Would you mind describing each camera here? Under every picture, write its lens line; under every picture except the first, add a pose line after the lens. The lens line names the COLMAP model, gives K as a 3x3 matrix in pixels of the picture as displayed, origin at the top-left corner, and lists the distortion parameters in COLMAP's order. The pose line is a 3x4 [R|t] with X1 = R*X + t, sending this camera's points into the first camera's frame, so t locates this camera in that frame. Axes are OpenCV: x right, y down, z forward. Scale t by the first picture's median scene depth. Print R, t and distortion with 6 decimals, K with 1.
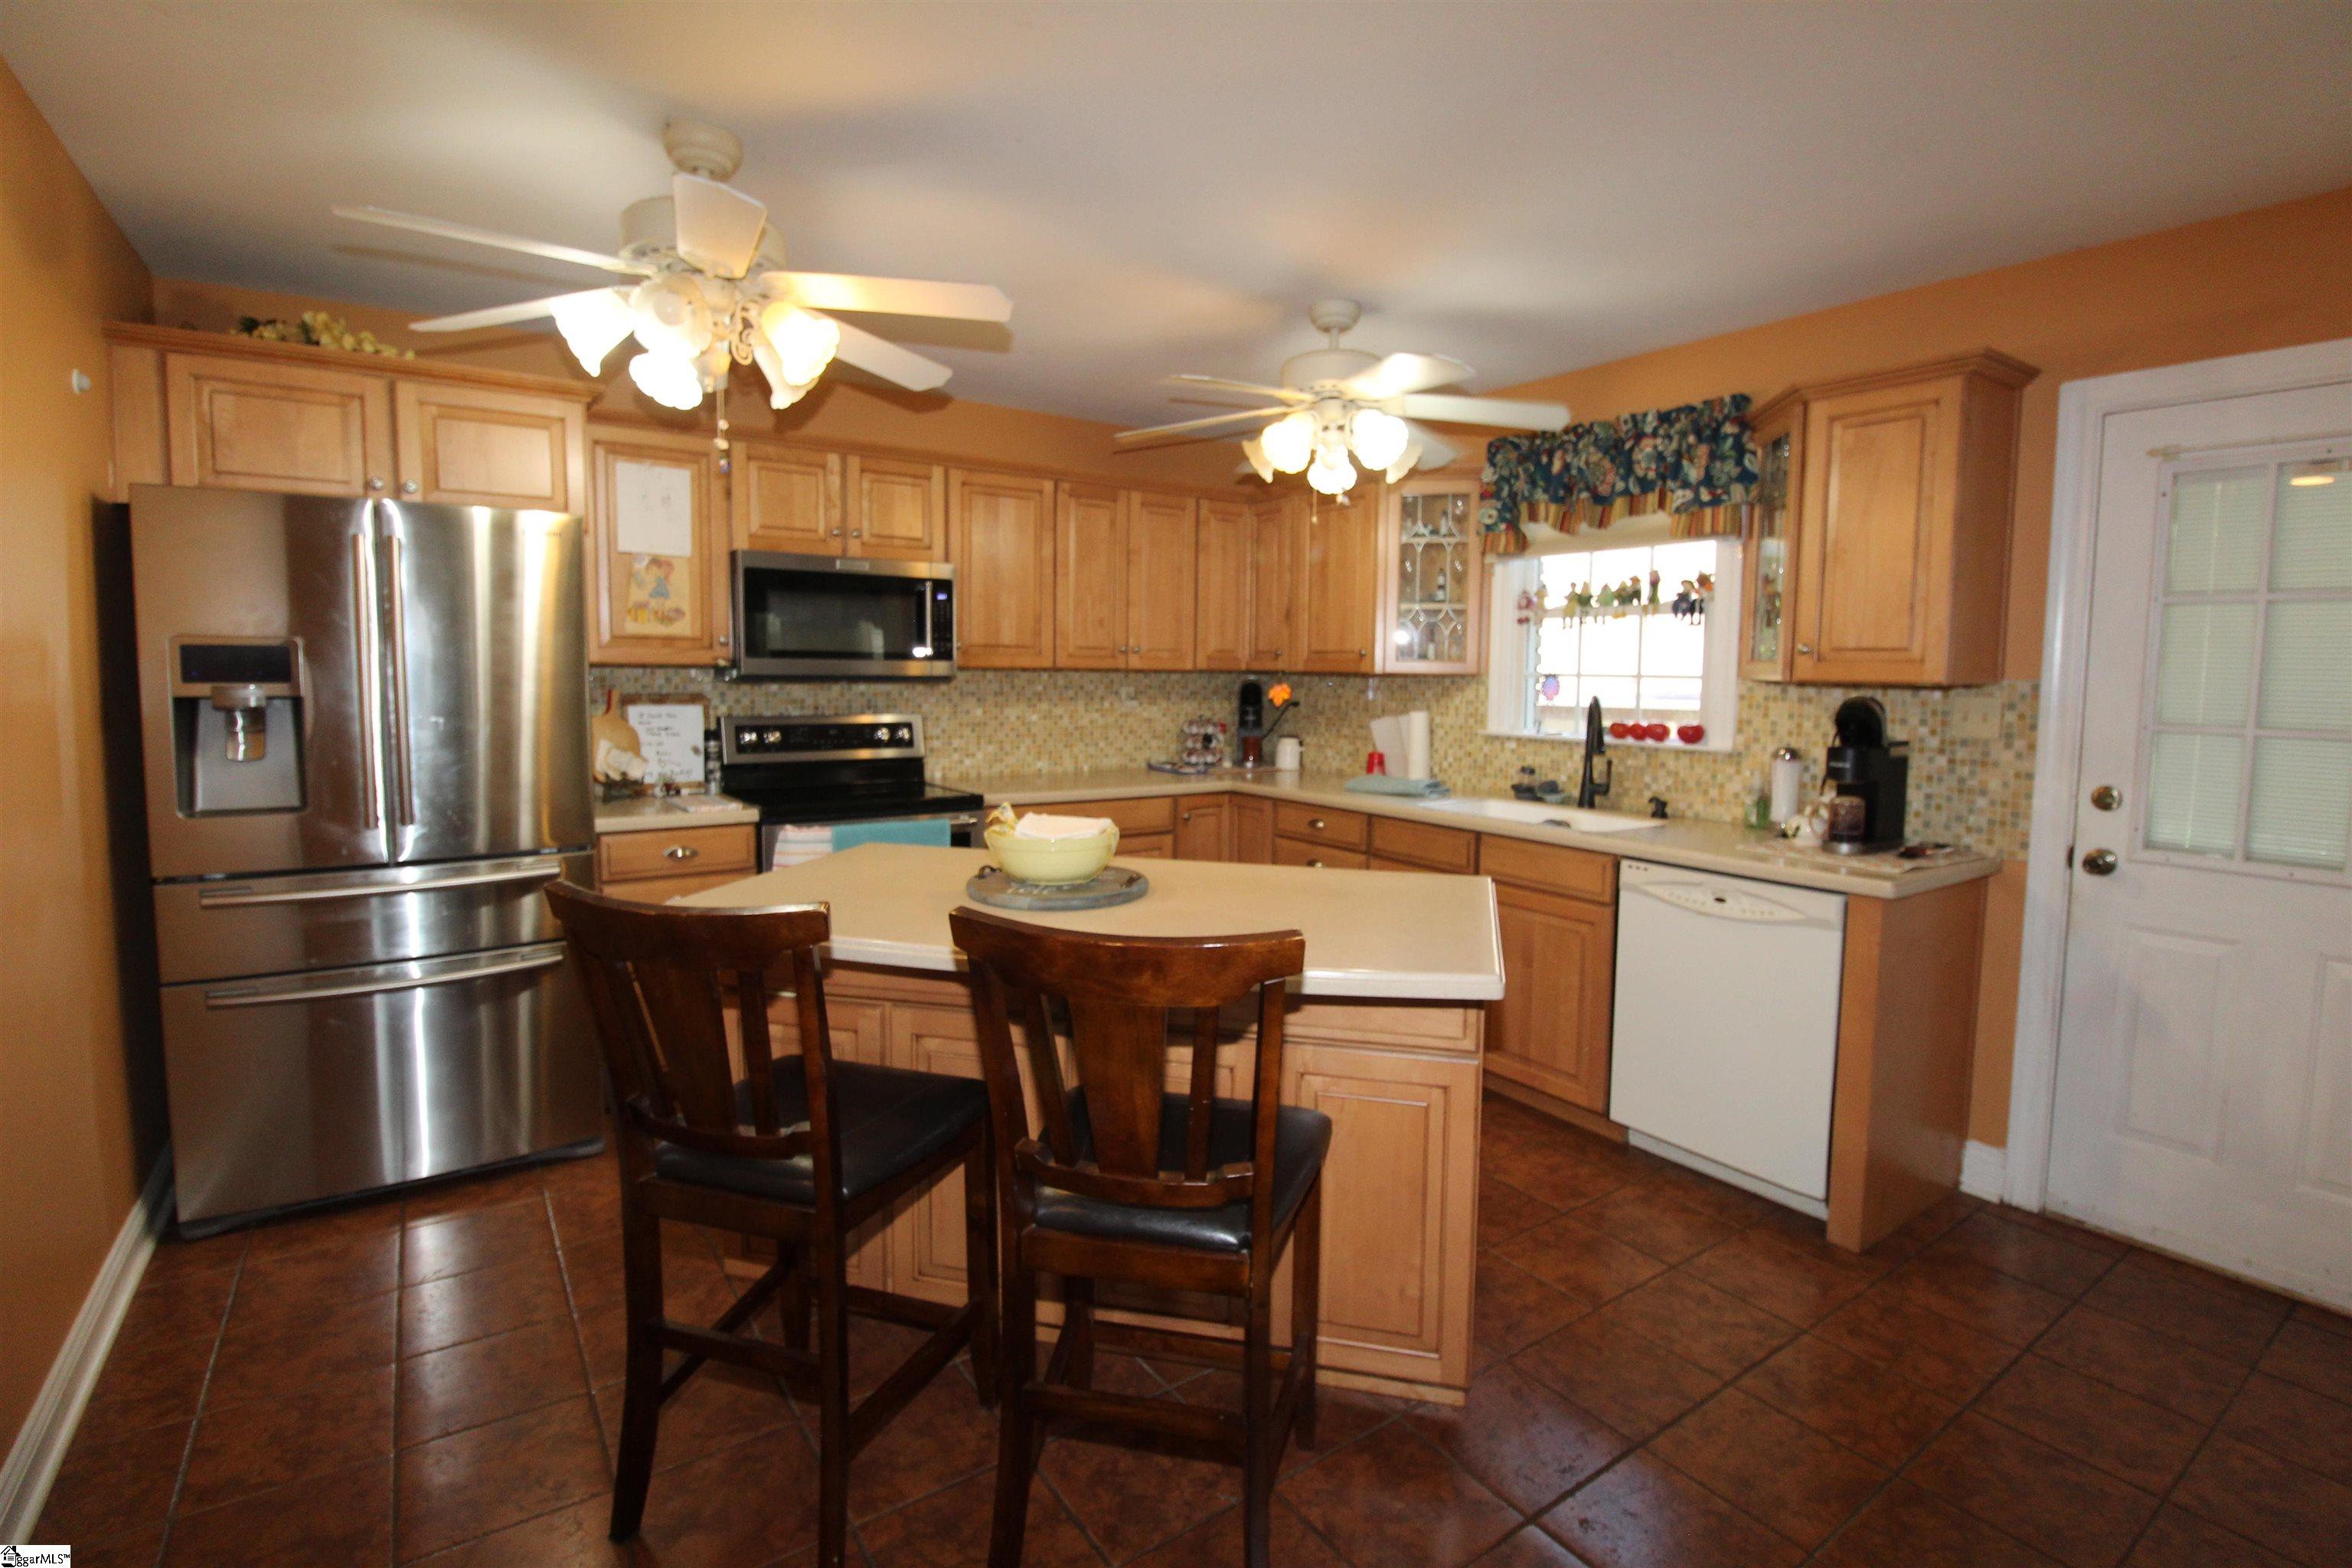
lens RADIAL K [[1106.6, 0, 1197.0], [0, 1106.6, 767.6], [0, 0, 1]] dist [-0.005175, -0.010788]
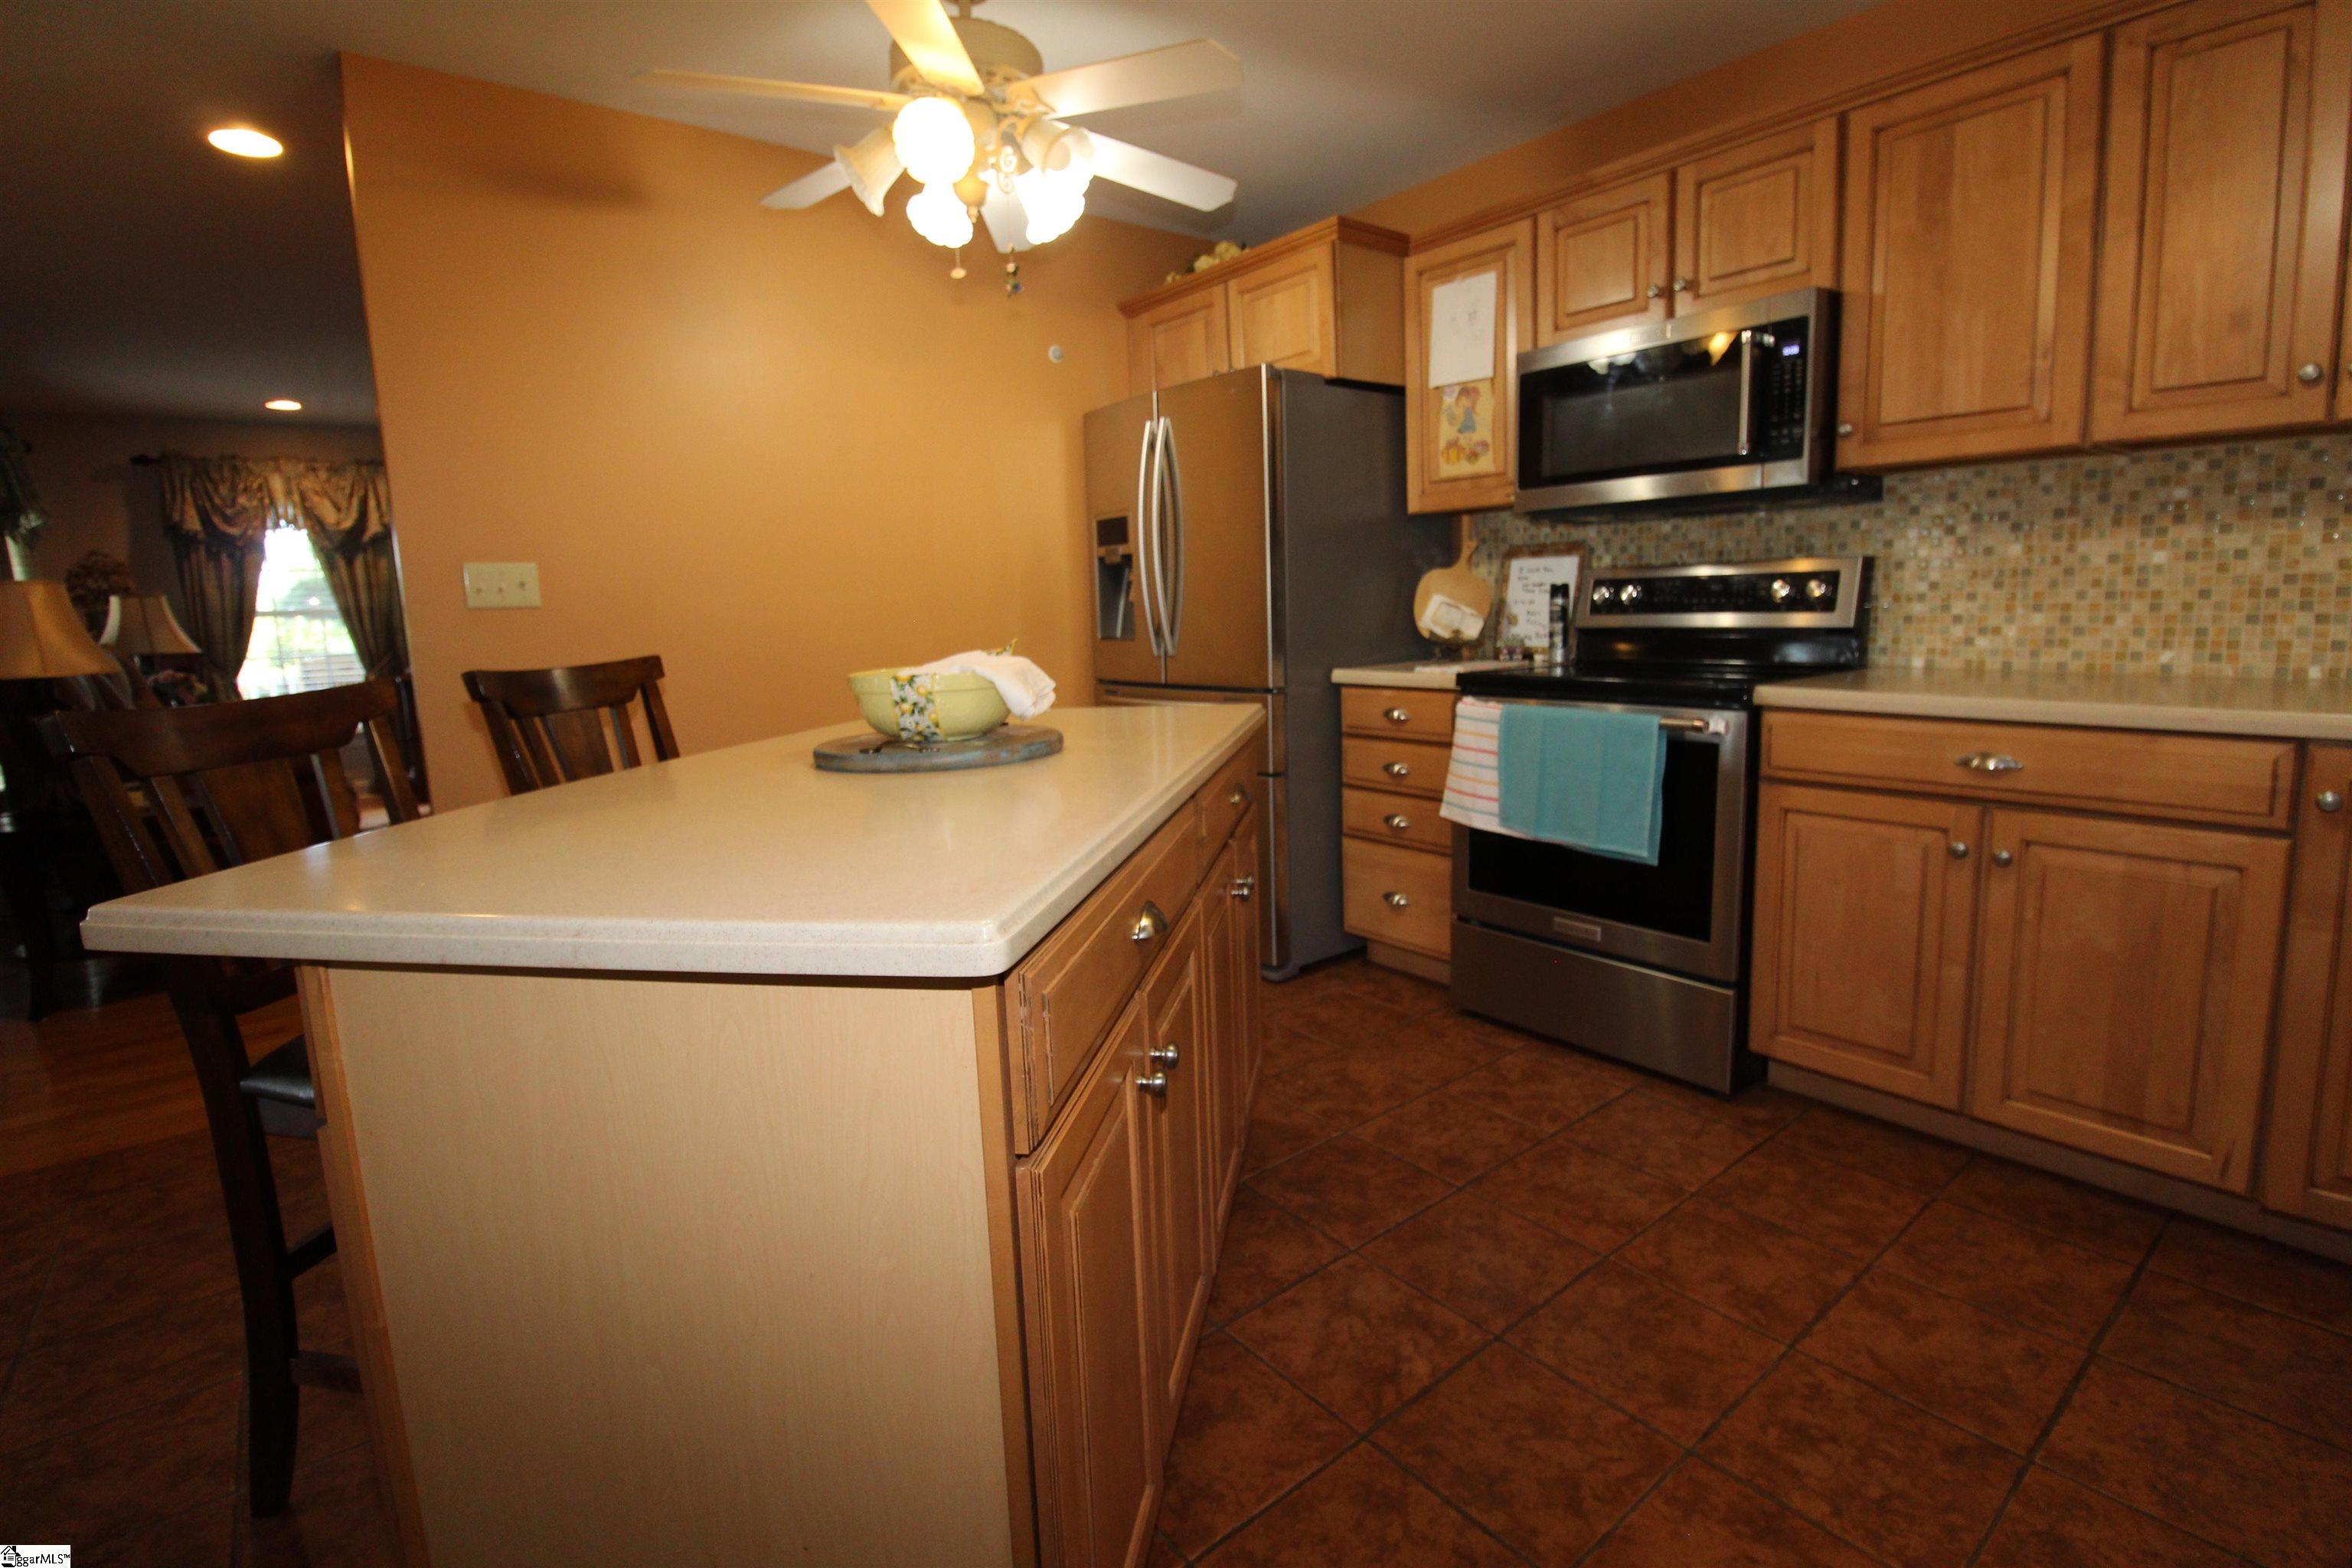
lens RADIAL K [[1106.6, 0, 1177.2], [0, 1106.6, 761.0], [0, 0, 1]] dist [-0.005175, -0.010788]
pose [[0.053258, 0.132668, -0.989729, 0.377752], [-0.054227, 0.990057, 0.129794, 0.004569], [0.997107, 0.046757, 0.059922, 0.665861]]
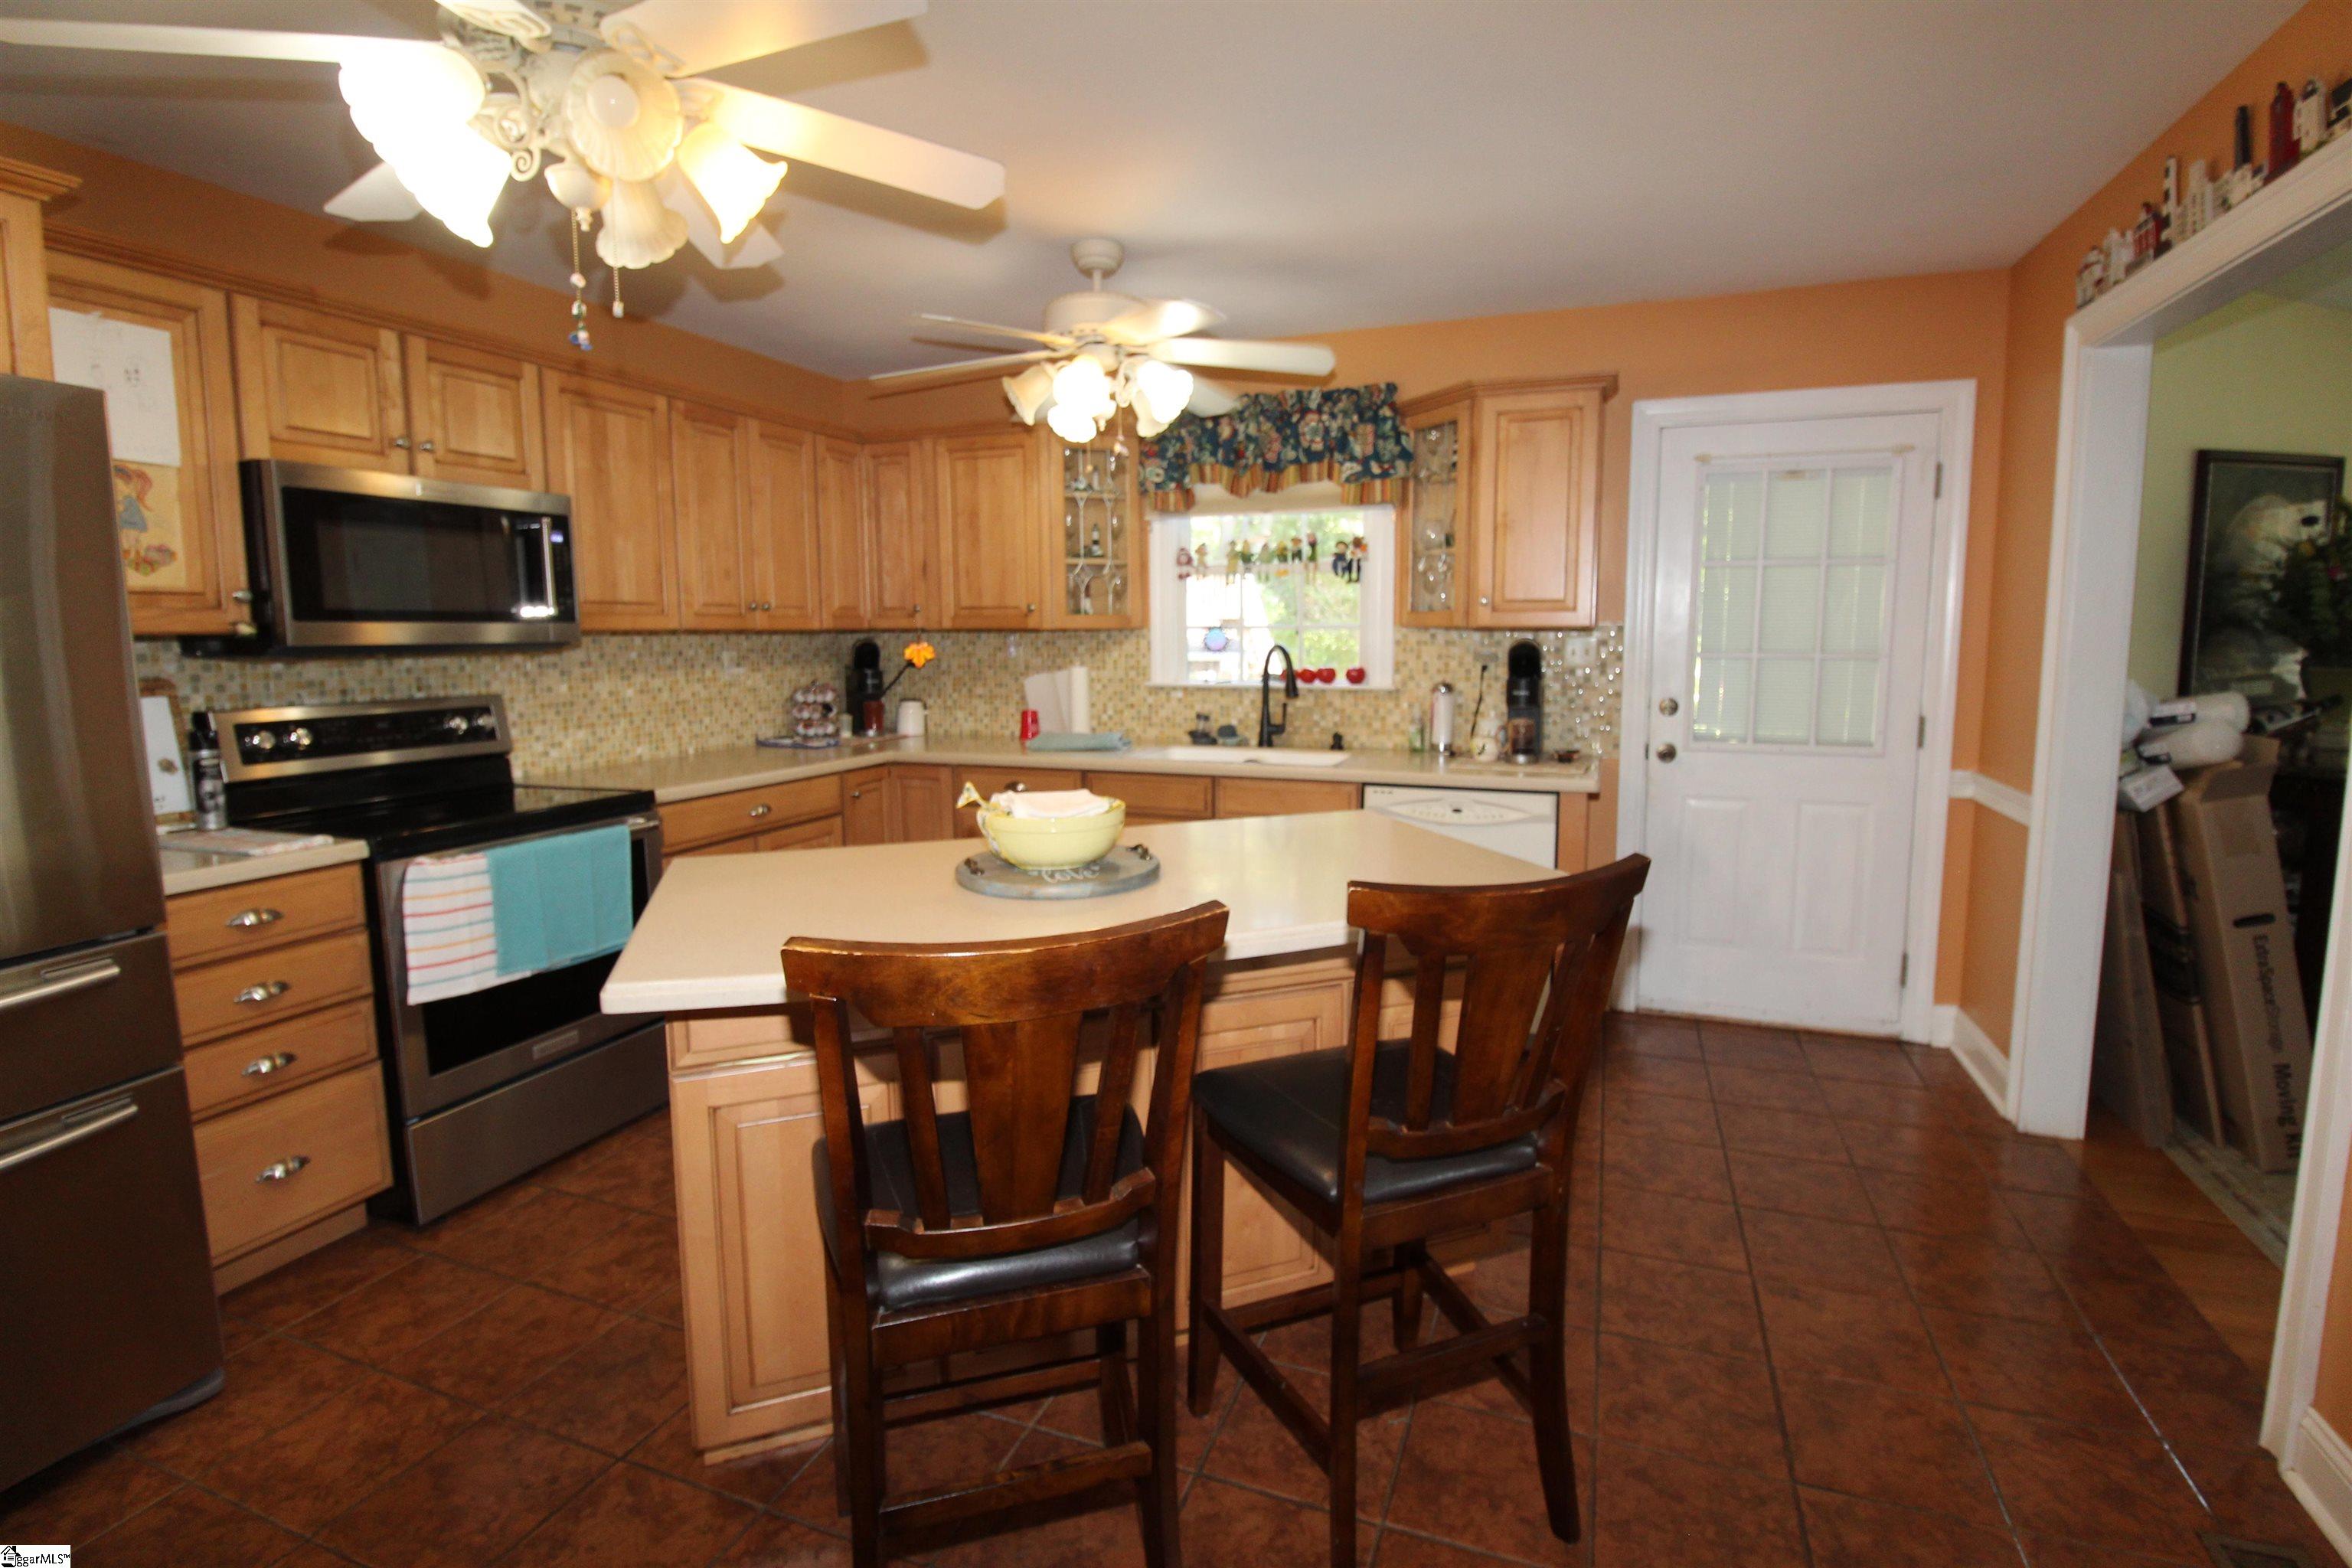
lens RADIAL K [[1106.6, 0, 1209.9], [0, 1106.6, 761.4], [0, 0, 1]] dist [-0.005175, -0.010788]
pose [[0.820224, -0.085004, 0.565692, -0.313721], [0.067378, 0.996370, 0.052026, -0.010600], [-0.568061, -0.004558, 0.822974, 0.121726]]
